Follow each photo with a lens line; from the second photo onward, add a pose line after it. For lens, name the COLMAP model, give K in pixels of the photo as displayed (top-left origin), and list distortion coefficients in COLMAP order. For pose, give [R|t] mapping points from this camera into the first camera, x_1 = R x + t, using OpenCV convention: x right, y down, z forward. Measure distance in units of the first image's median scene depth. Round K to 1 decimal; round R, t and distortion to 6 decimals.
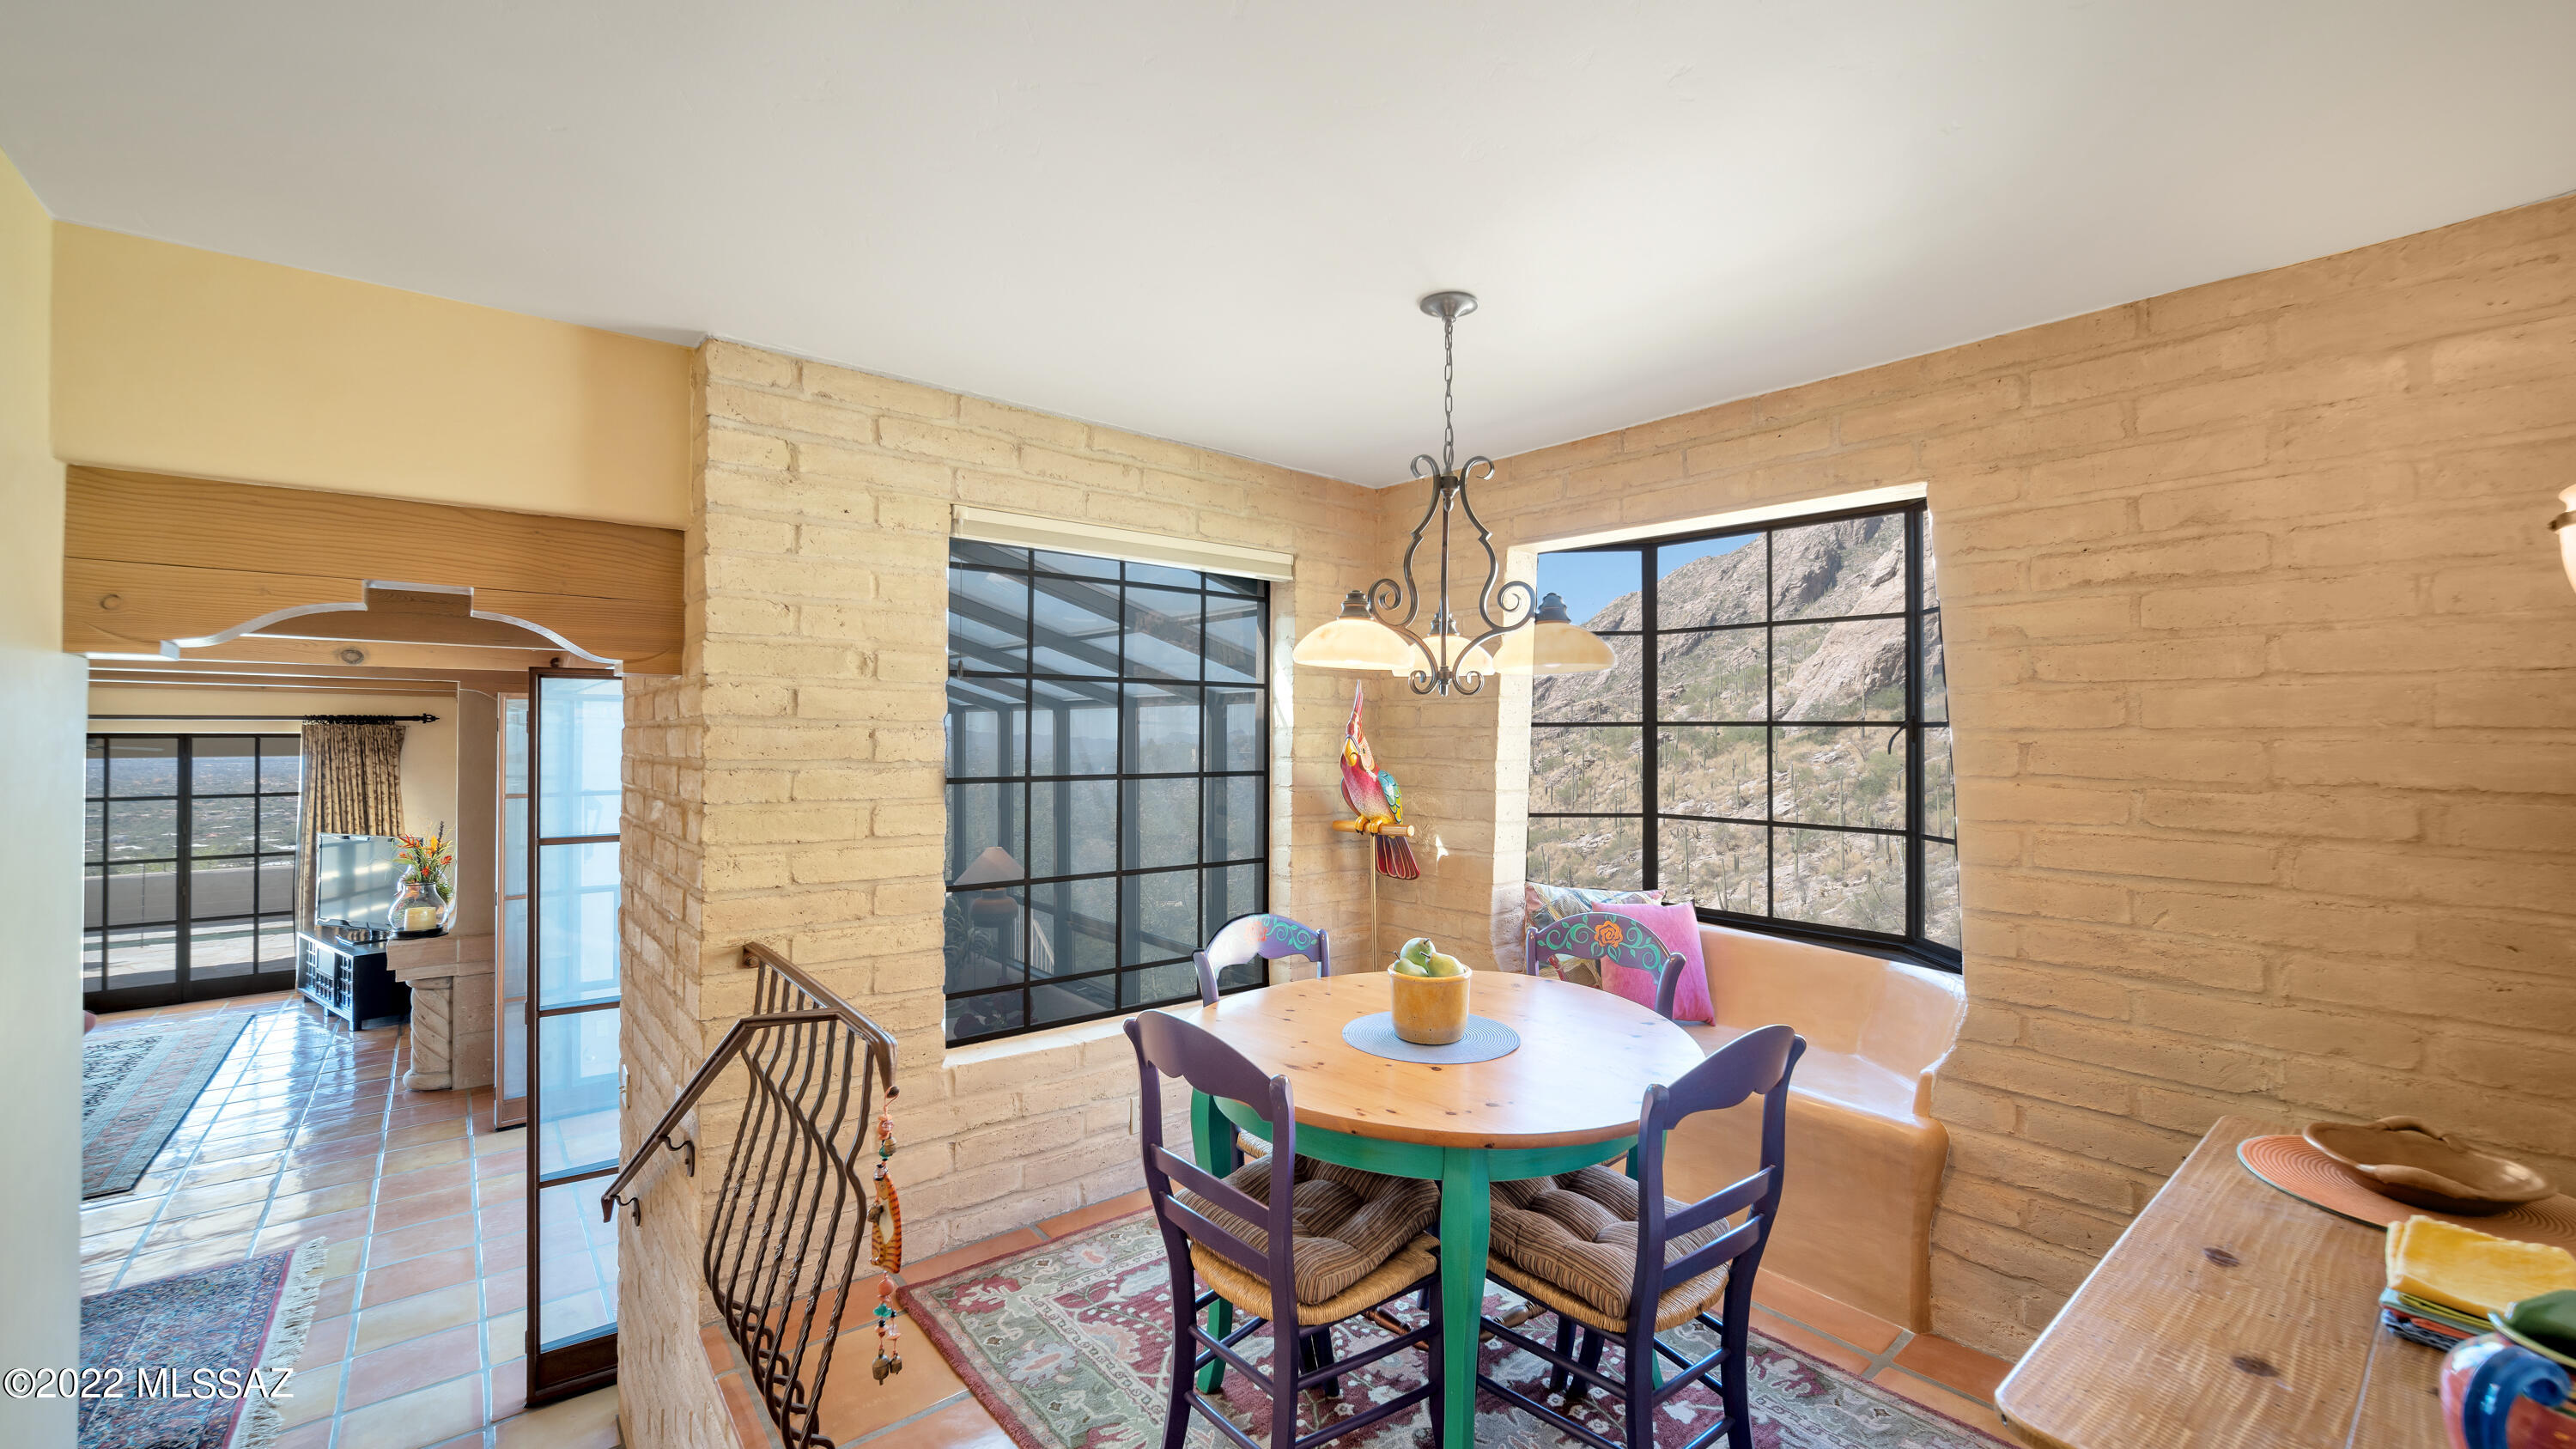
lens RADIAL K [[1037.0, 0, 1288.0], [0, 1037.0, 724.5], [0, 0, 1]] dist [-0.009260, 0.000047]
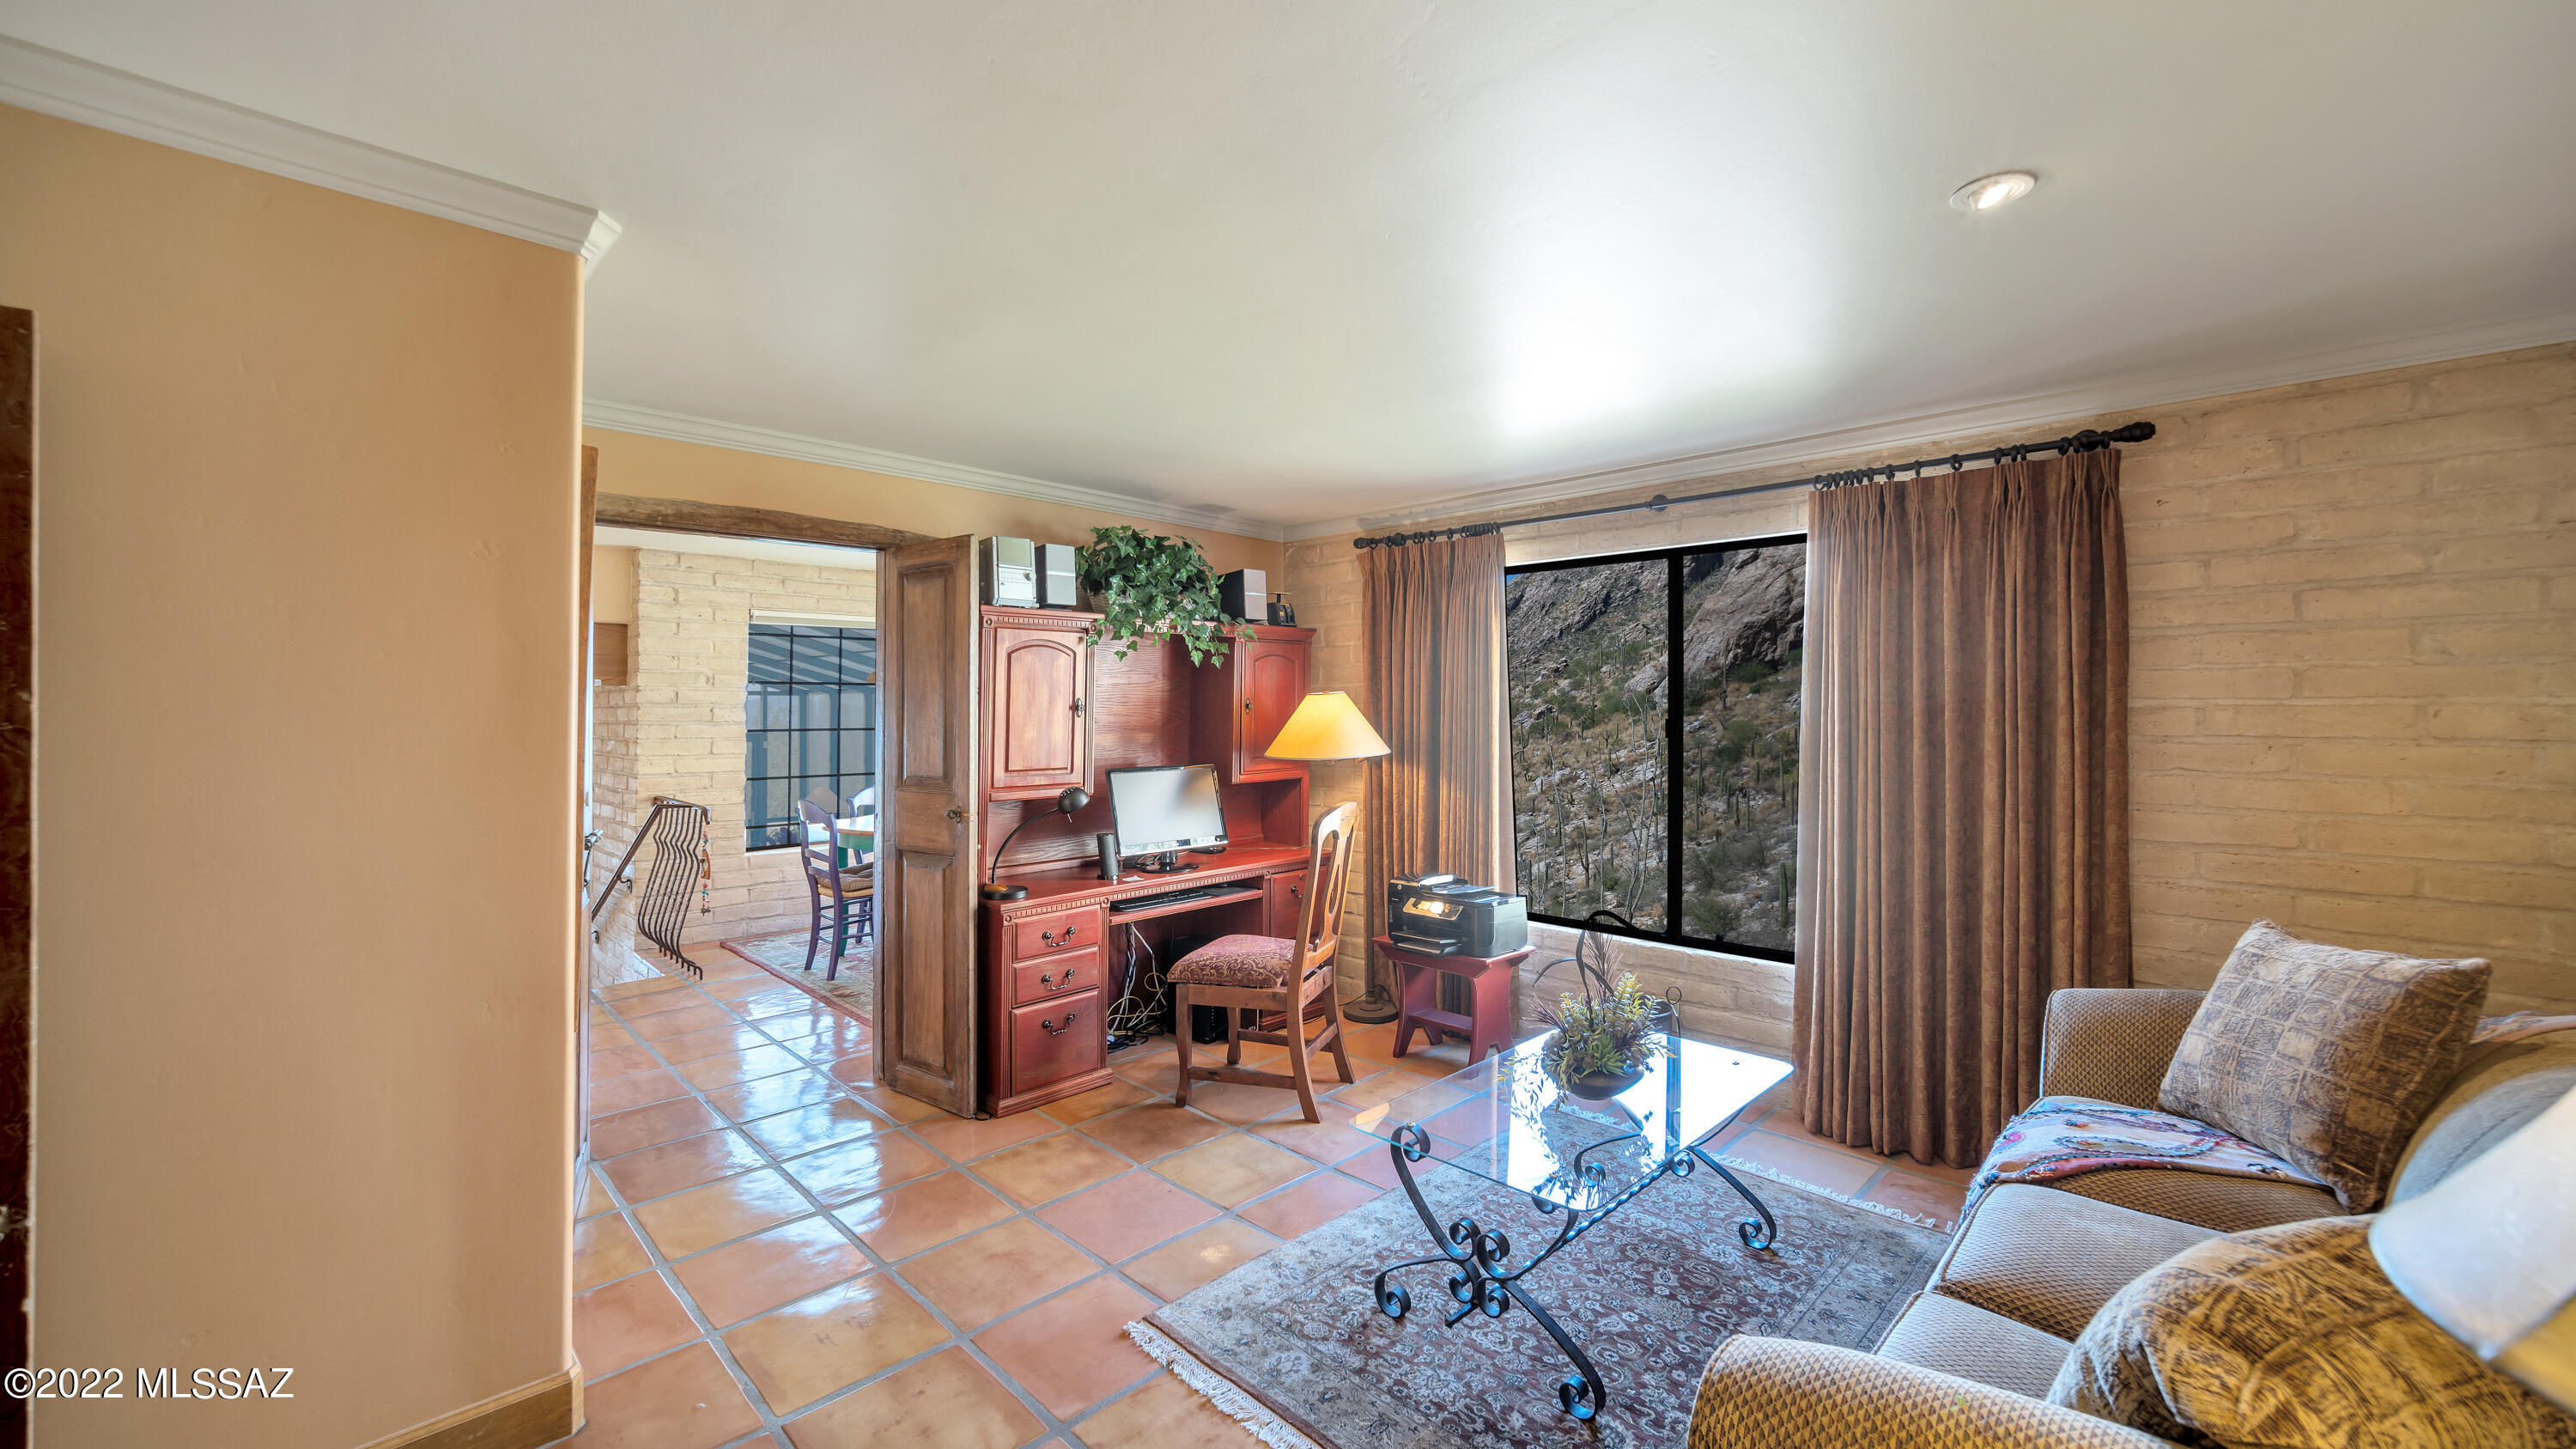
lens RADIAL K [[1017.2, 0, 1288.7], [0, 1017.2, 686.1], [0, 0, 1]] dist [0.000197, 0.000088]
pose [[0.995875, -0.004568, 0.090624, 0.686606], [0.005728, 0.999905, -0.012547, -0.008445], [-0.090559, 0.013014, 0.995806, -1.403118]]
